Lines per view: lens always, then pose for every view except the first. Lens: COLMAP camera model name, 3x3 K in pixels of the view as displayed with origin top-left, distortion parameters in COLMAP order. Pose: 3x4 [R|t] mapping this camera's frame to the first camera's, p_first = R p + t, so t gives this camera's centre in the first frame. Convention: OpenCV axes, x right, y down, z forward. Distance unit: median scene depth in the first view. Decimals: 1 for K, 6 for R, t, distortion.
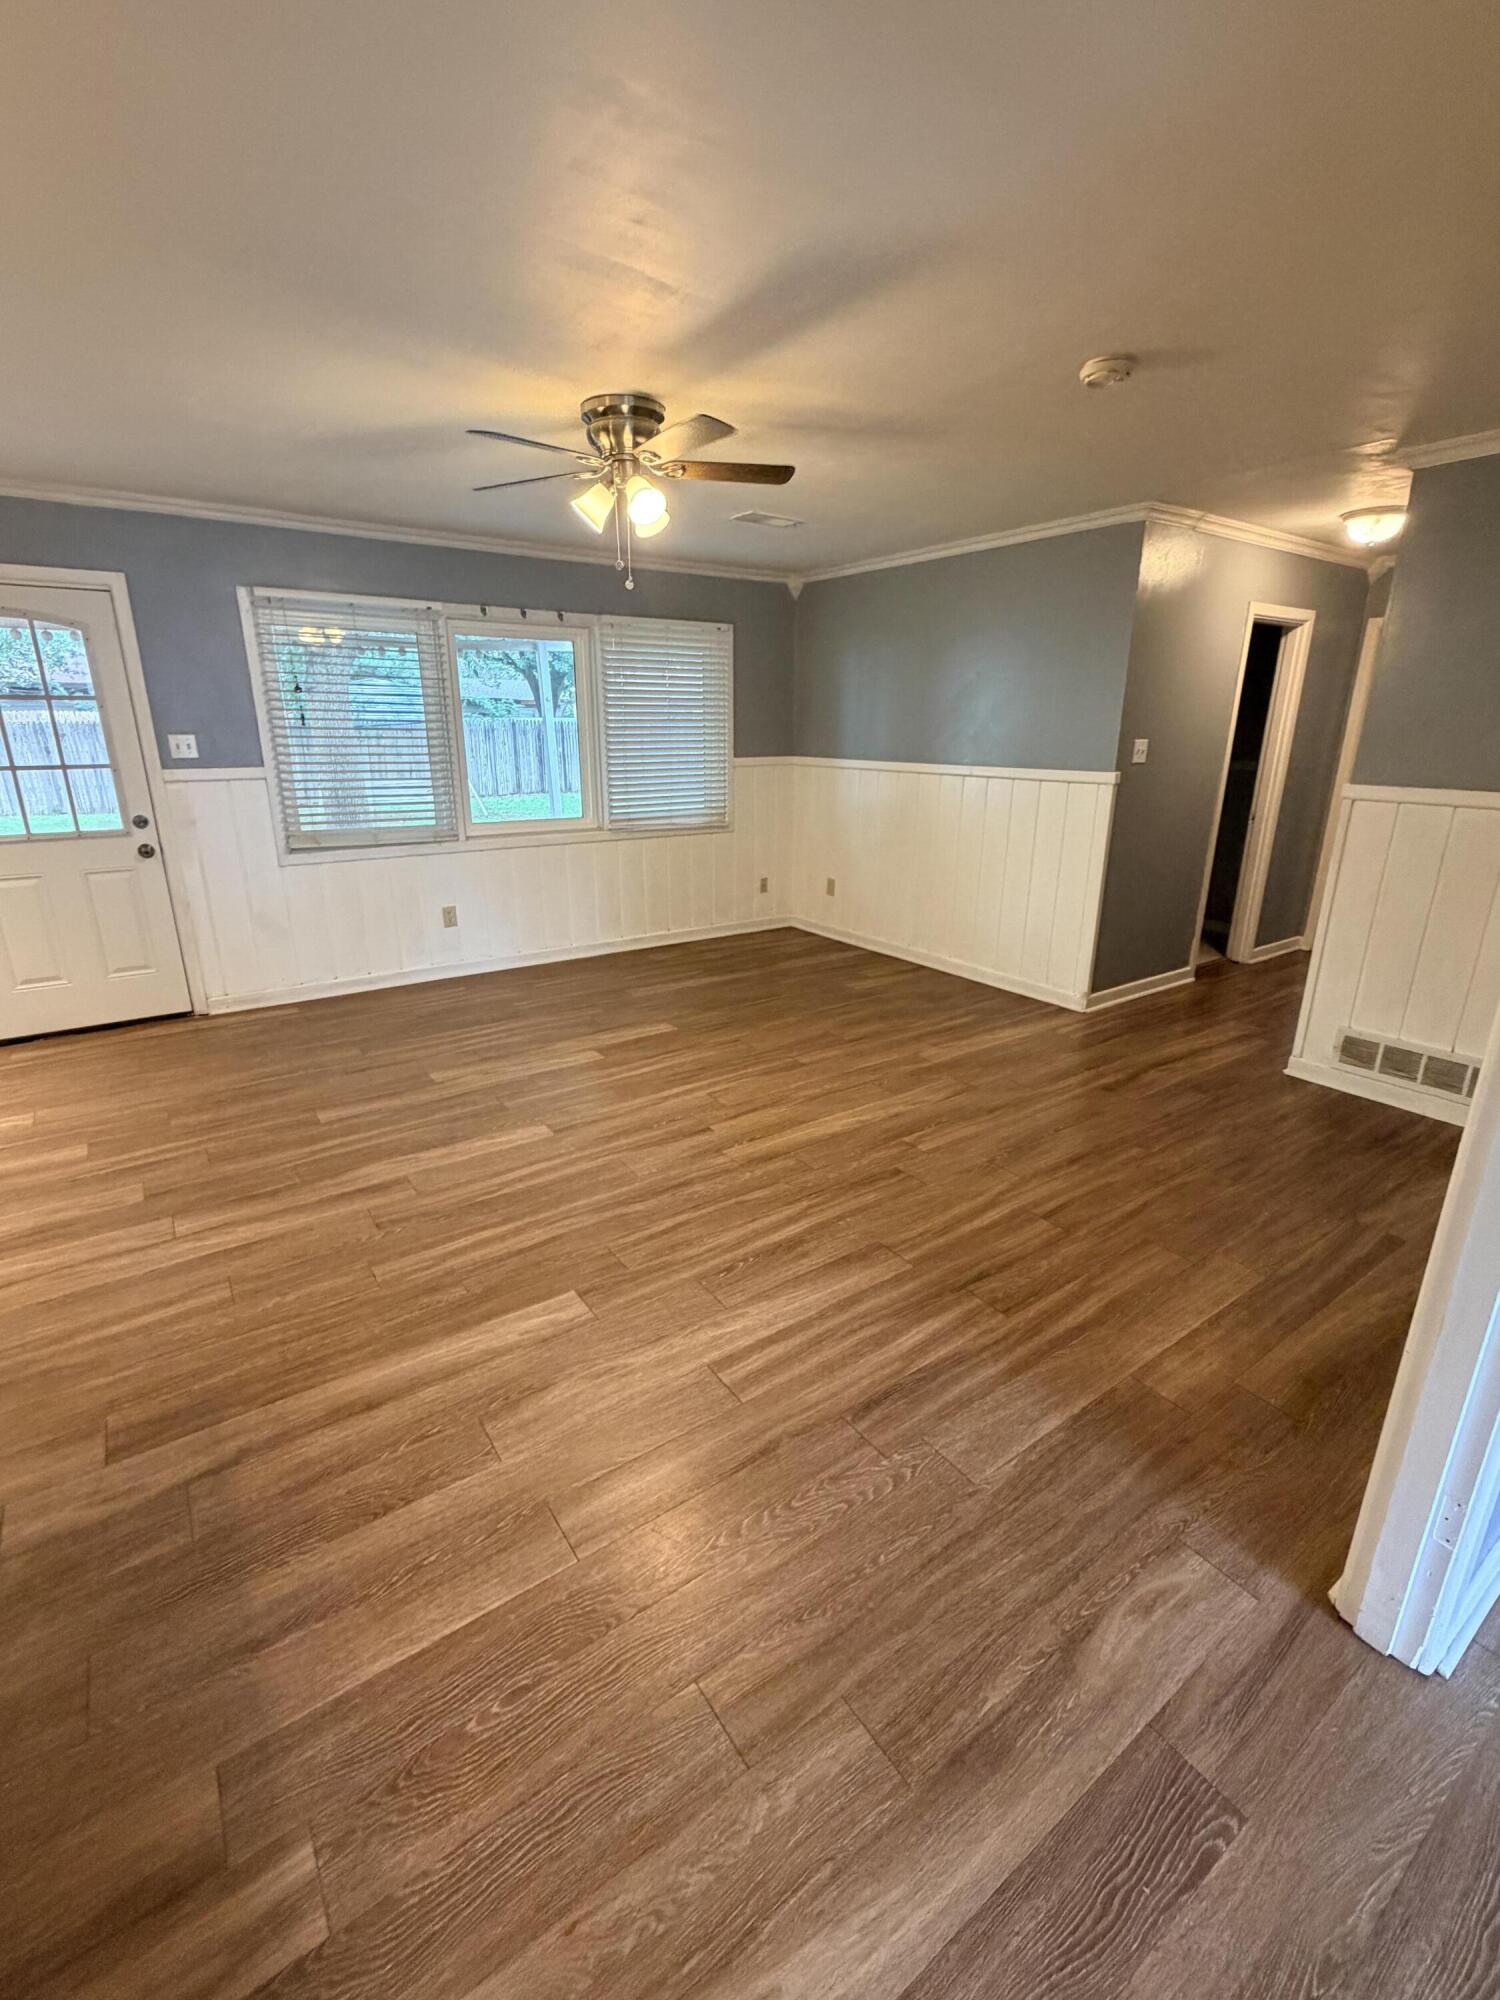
lens RADIAL K [[872.1, 0, 739.4], [0, 872.1, 1000.4], [0, 0, 1]] dist [0.000763, -0.001171]
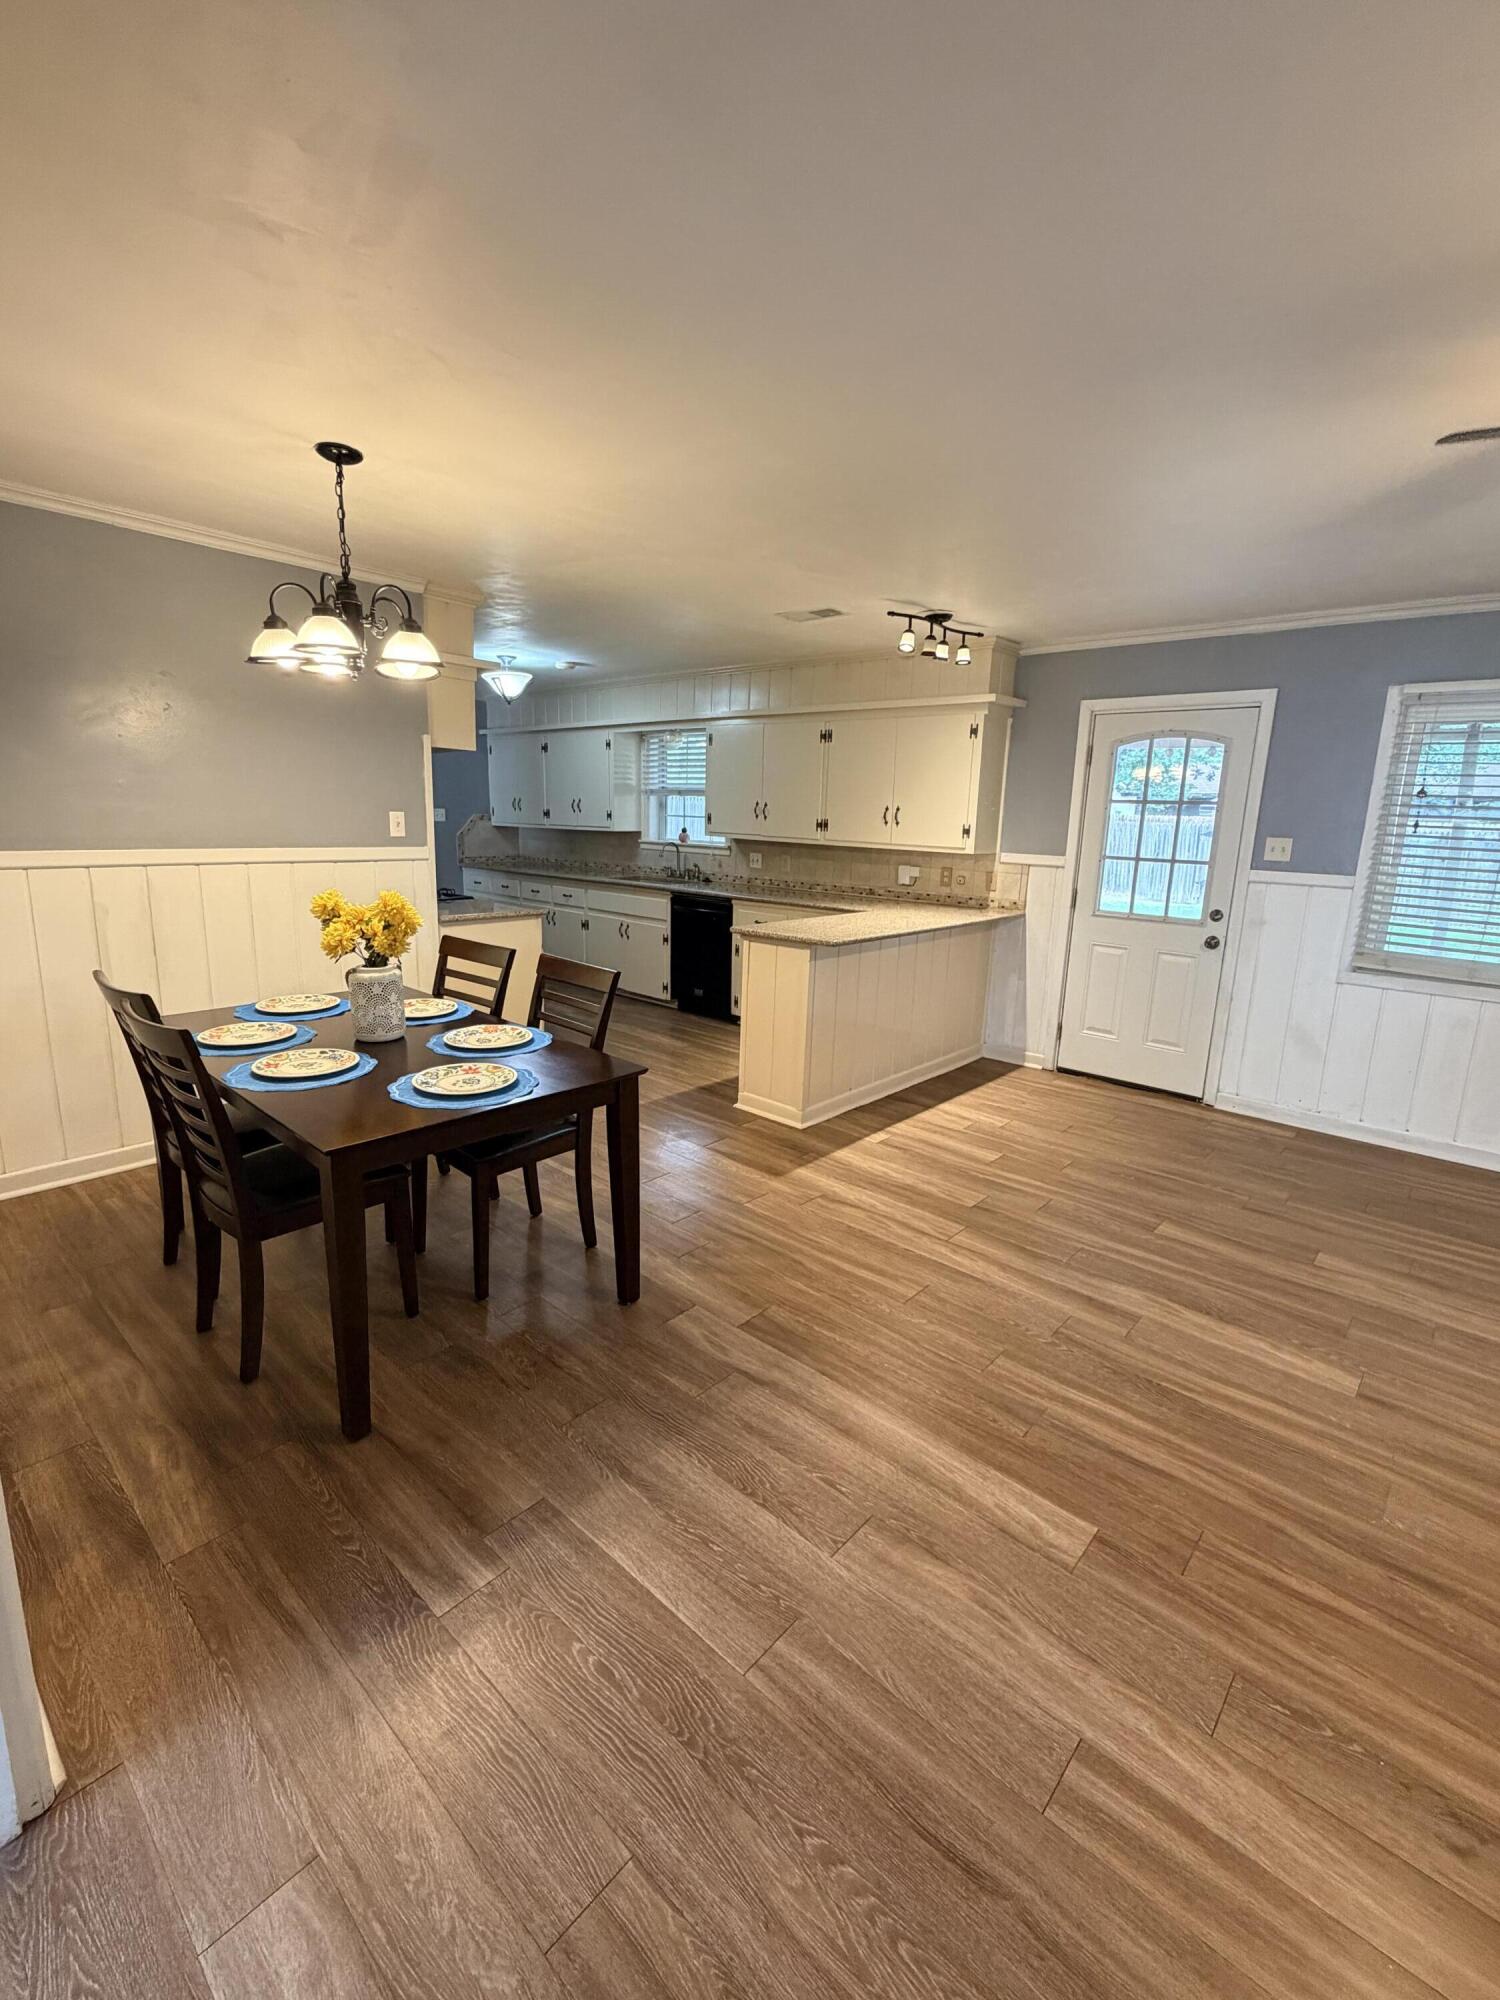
lens RADIAL K [[872.1, 0, 756.7], [0, 872.1, 997.7], [0, 0, 1]] dist [0.000763, -0.001171]
pose [[0.236174, 0.208116, -0.949163, 0.267417], [-0.324110, 0.937730, 0.124963, -0.077691], [0.916065, 0.278121, 0.288920, 0.259867]]
